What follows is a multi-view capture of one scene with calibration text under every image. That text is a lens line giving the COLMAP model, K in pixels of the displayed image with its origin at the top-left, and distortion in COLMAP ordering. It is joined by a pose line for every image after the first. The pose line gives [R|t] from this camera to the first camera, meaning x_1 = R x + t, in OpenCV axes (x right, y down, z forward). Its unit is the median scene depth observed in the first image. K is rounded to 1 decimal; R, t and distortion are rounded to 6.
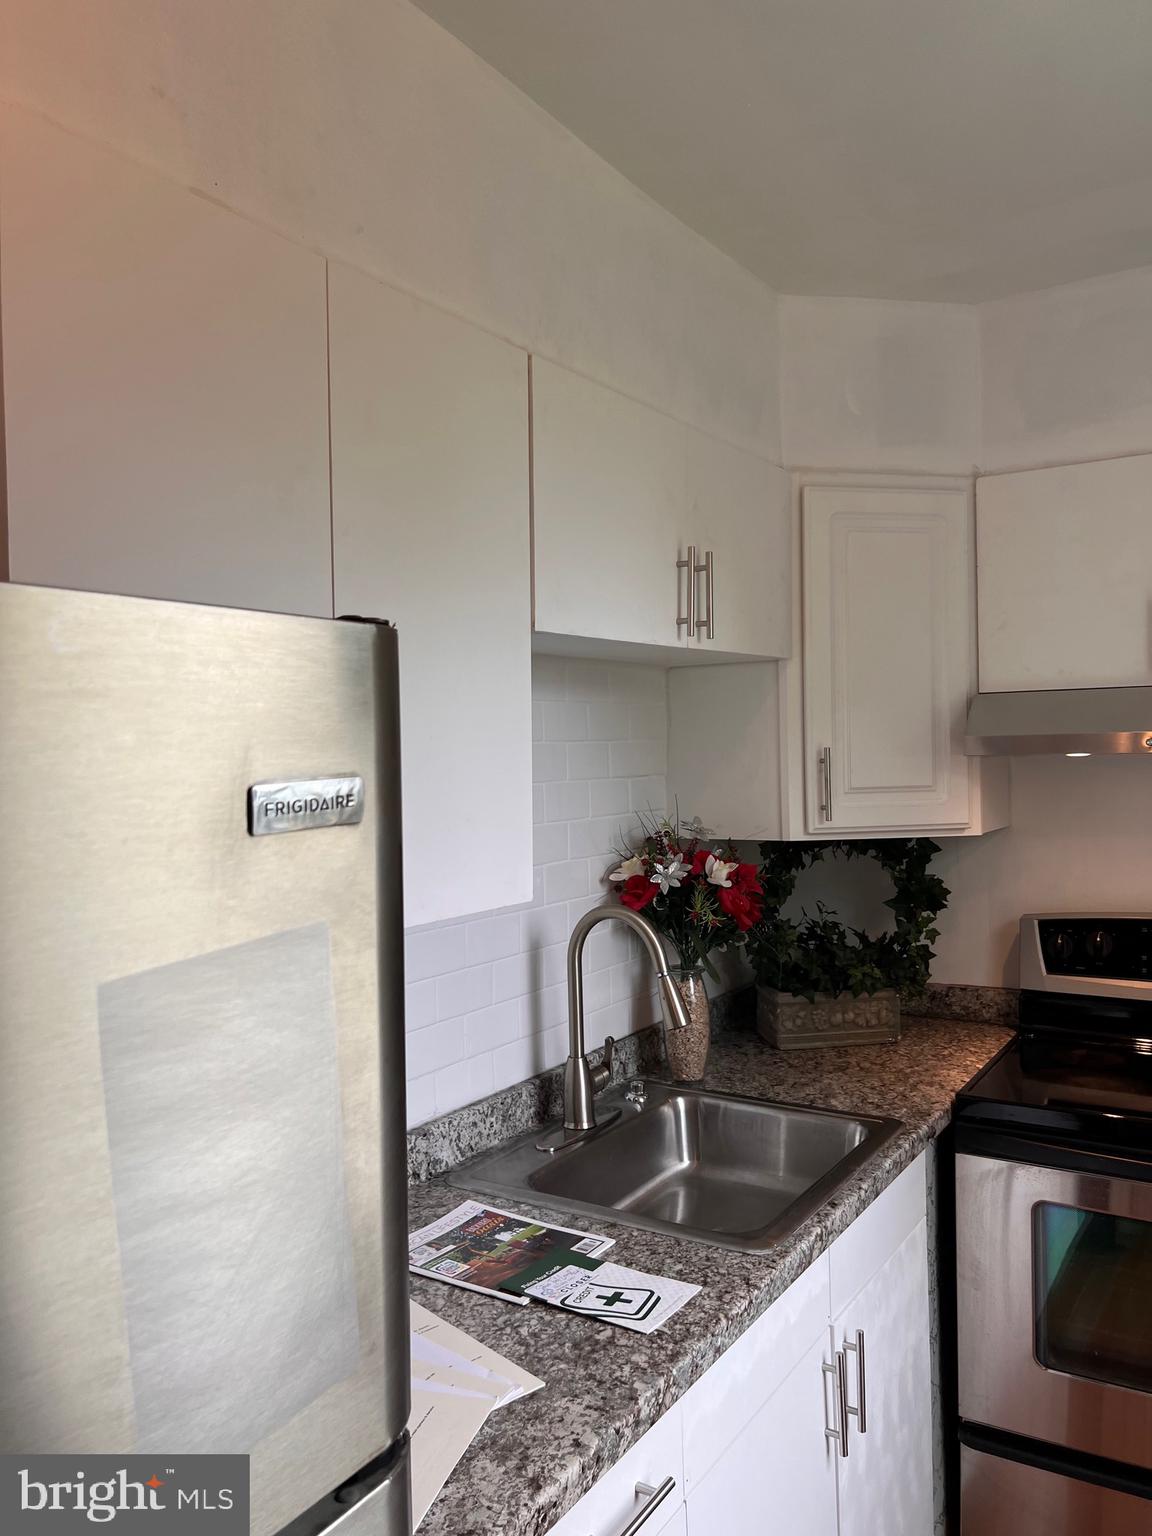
lens RADIAL K [[1180.9, 0, 585.7], [0, 1180.9, 768.5], [0, 0, 1]] dist [0.099147, -0.167913]
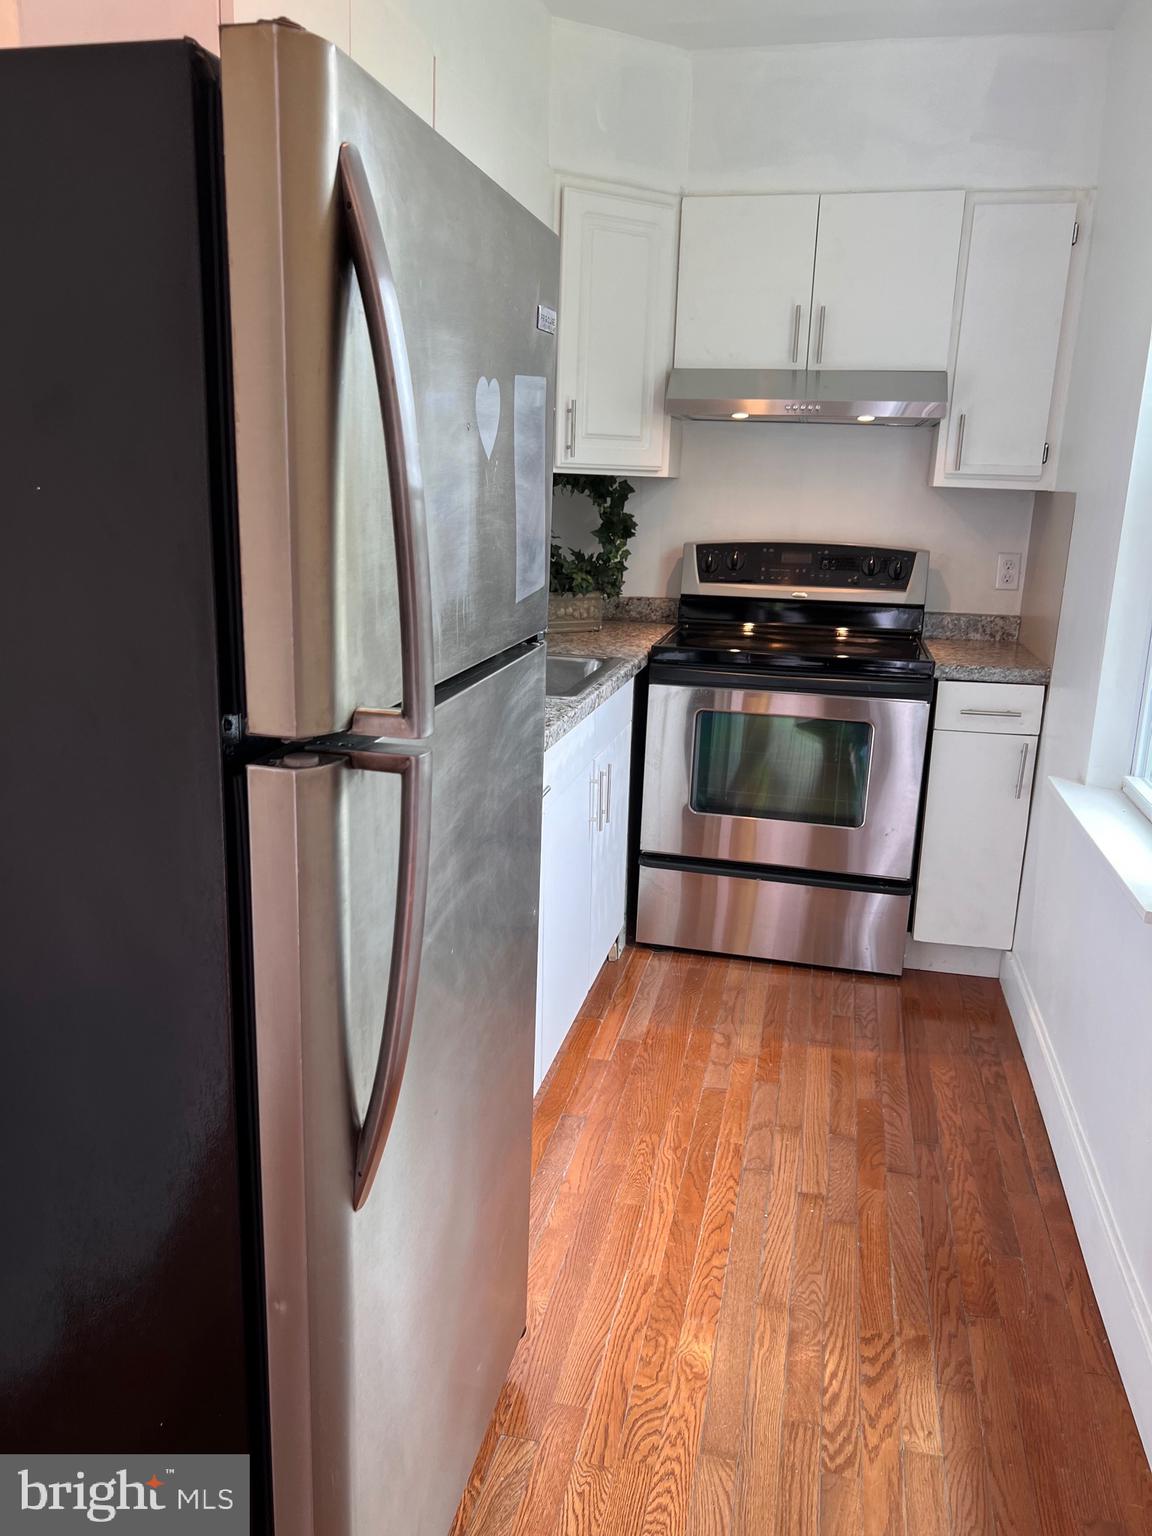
lens RADIAL K [[1150.4, 0, 576.2], [0, 1150.4, 764.9], [0, 0, 1]] dist [0.056084, -0.066511]
pose [[0.945487, -0.031344, 0.324148, -0.210391], [-0.044054, 0.973898, 0.222671, 0.084274], [-0.322666, -0.224813, 0.919427, -0.274327]]
